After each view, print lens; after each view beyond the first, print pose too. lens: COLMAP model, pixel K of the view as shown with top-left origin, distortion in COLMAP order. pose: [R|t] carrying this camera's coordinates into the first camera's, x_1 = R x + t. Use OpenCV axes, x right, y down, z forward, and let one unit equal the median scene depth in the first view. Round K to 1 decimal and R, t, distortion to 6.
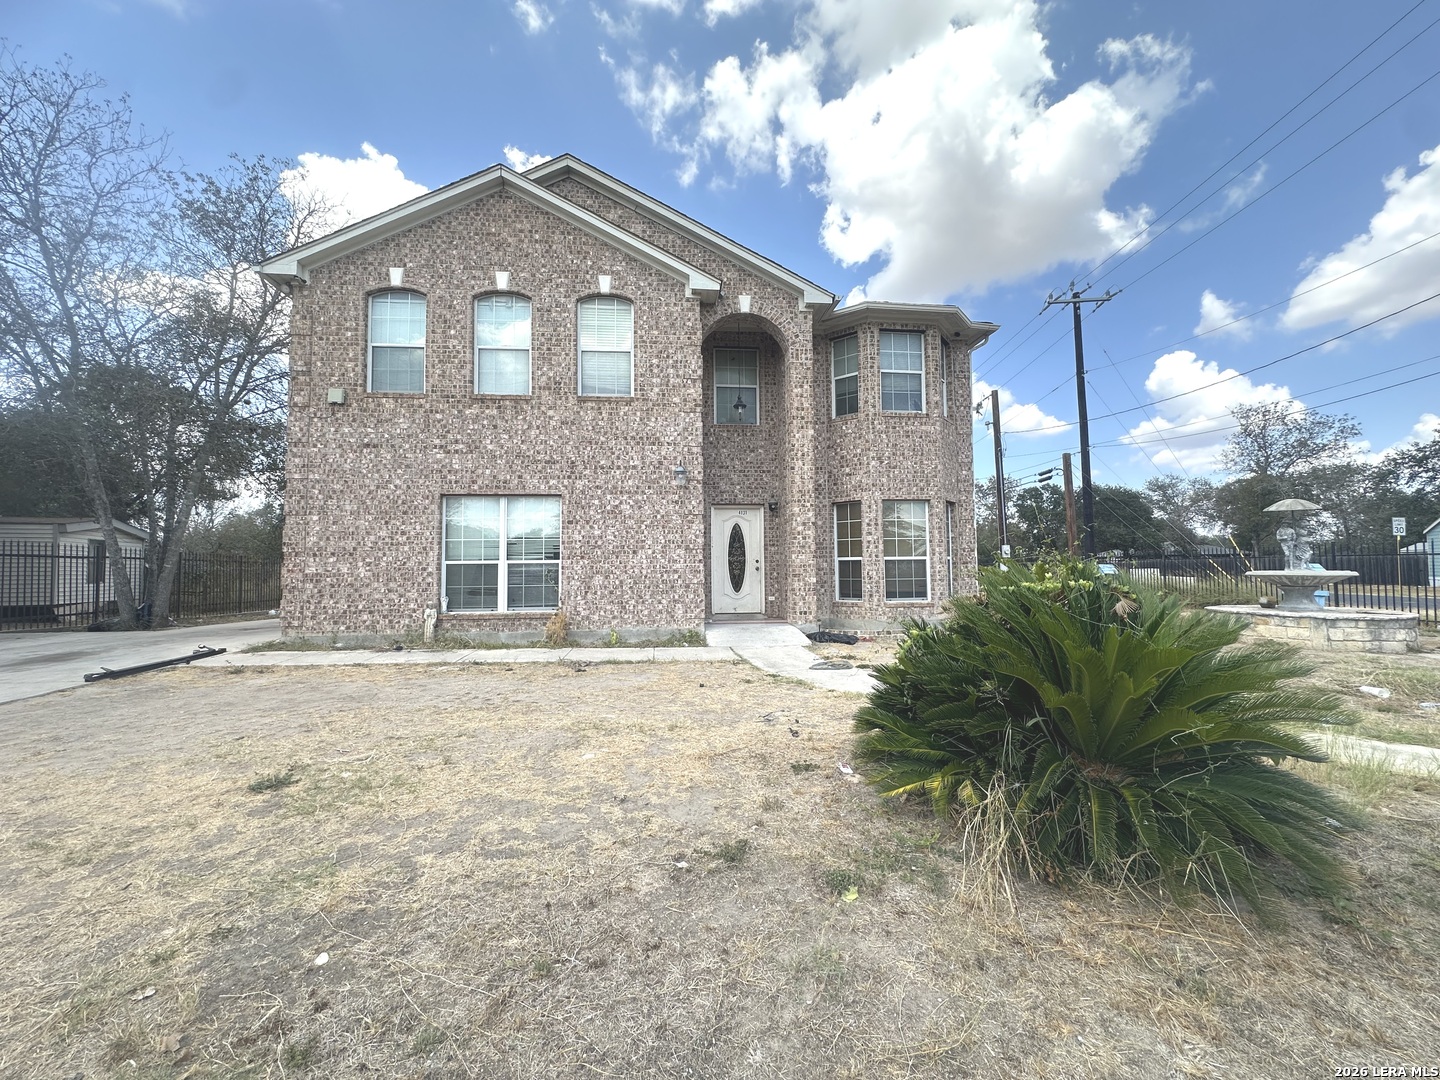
lens RADIAL K [[576.6, 0, 715.2], [0, 576.6, 539.2], [0, 0, 1]] dist [-0.002724, -0.000097]
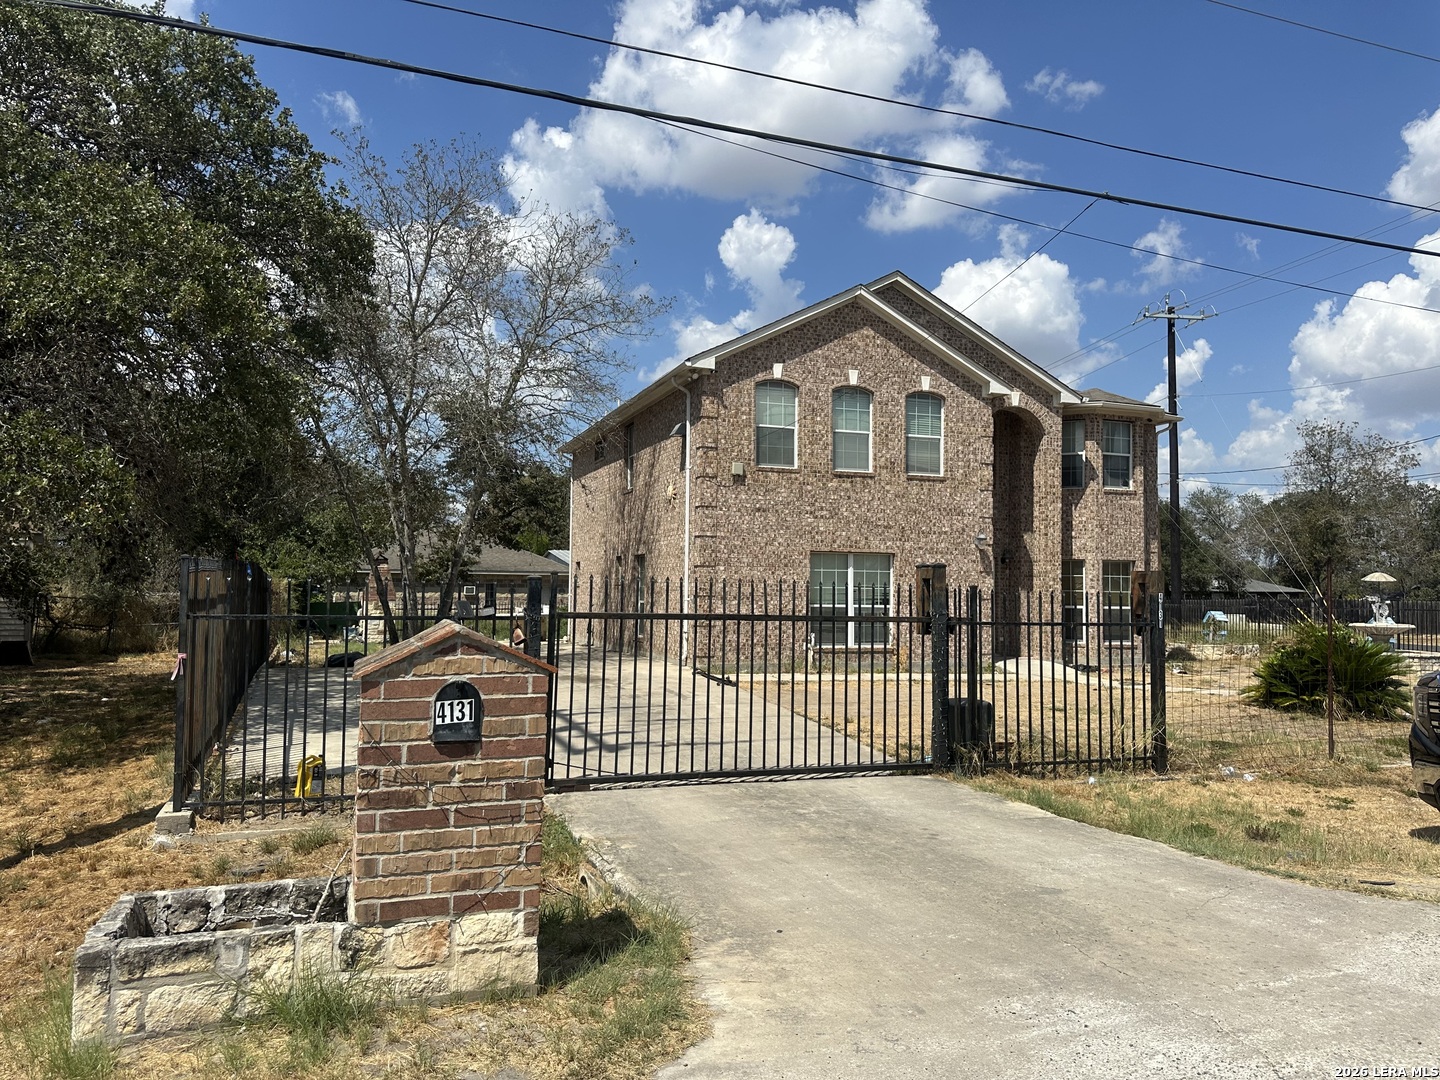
lens RADIAL K [[1000.1, 0, 720.0], [0, 1000.1, 540.0], [0, 0, 1]] dist [0.153090, -0.234604]
pose [[0.968616, 0.034509, 0.246153, -1.154934], [-0.034828, 0.999389, -0.003060, -0.085118], [-0.246108, -0.005609, 0.969226, -1.007425]]
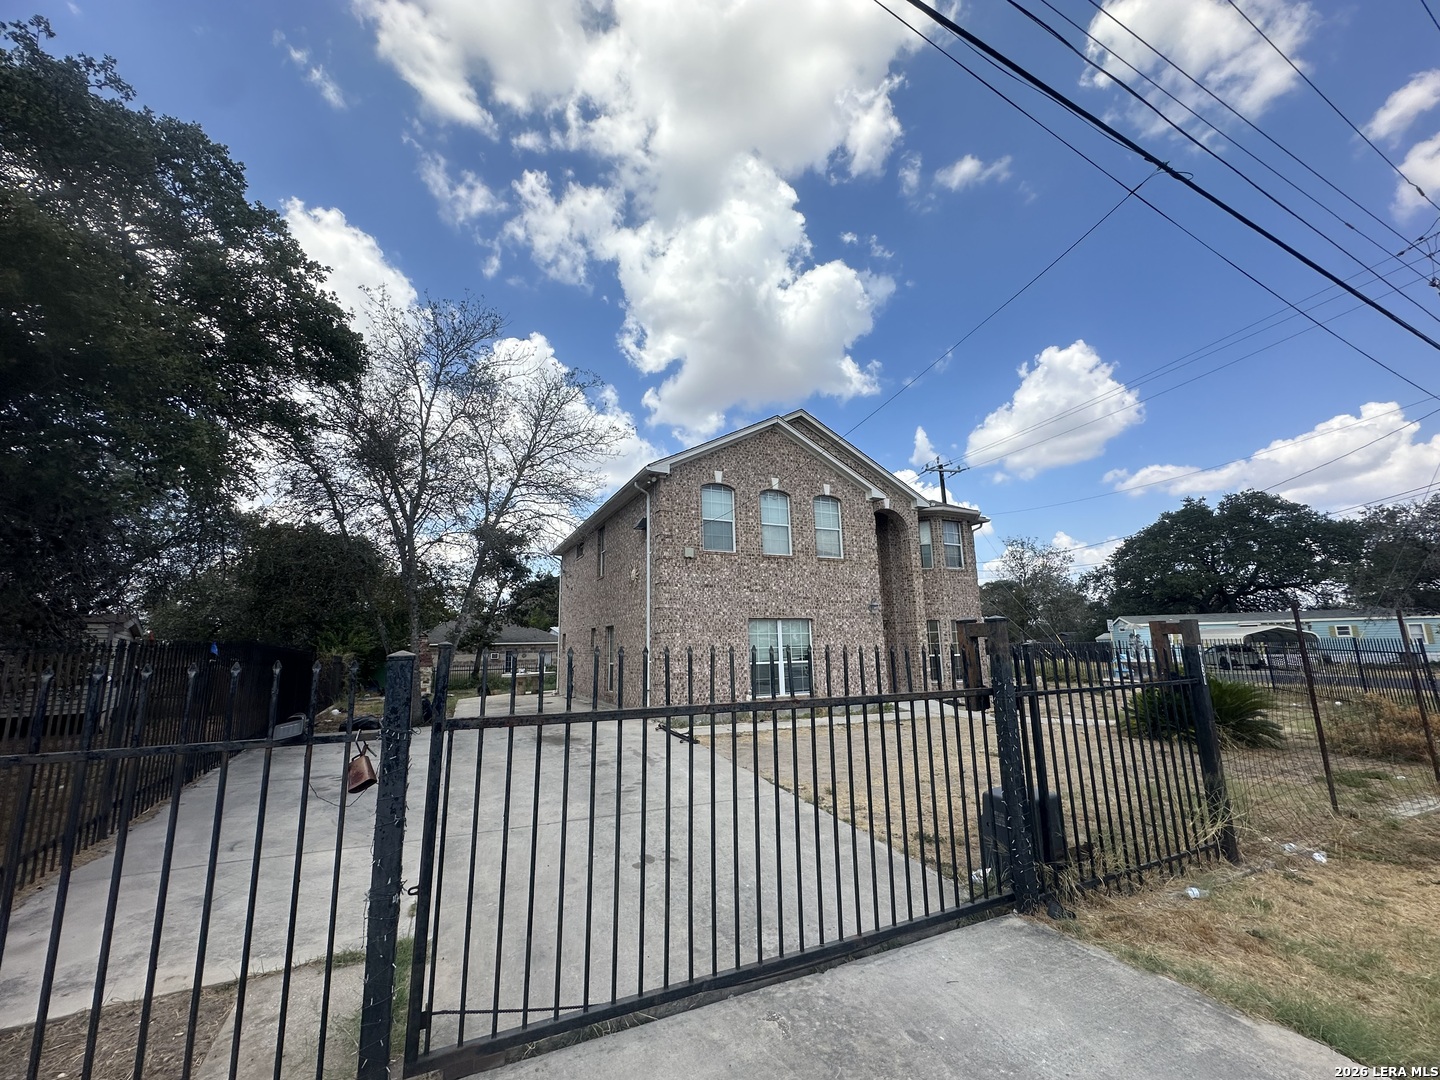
lens RADIAL K [[576.6, 0, 715.2], [0, 576.6, 539.2], [0, 0, 1]] dist [-0.002724, -0.000097]
pose [[0.941552, 0.053864, 0.332532, -1.046121], [-0.006550, 0.989874, -0.141796, -0.065736], [-0.336803, 0.131330, 0.932371, -0.420197]]
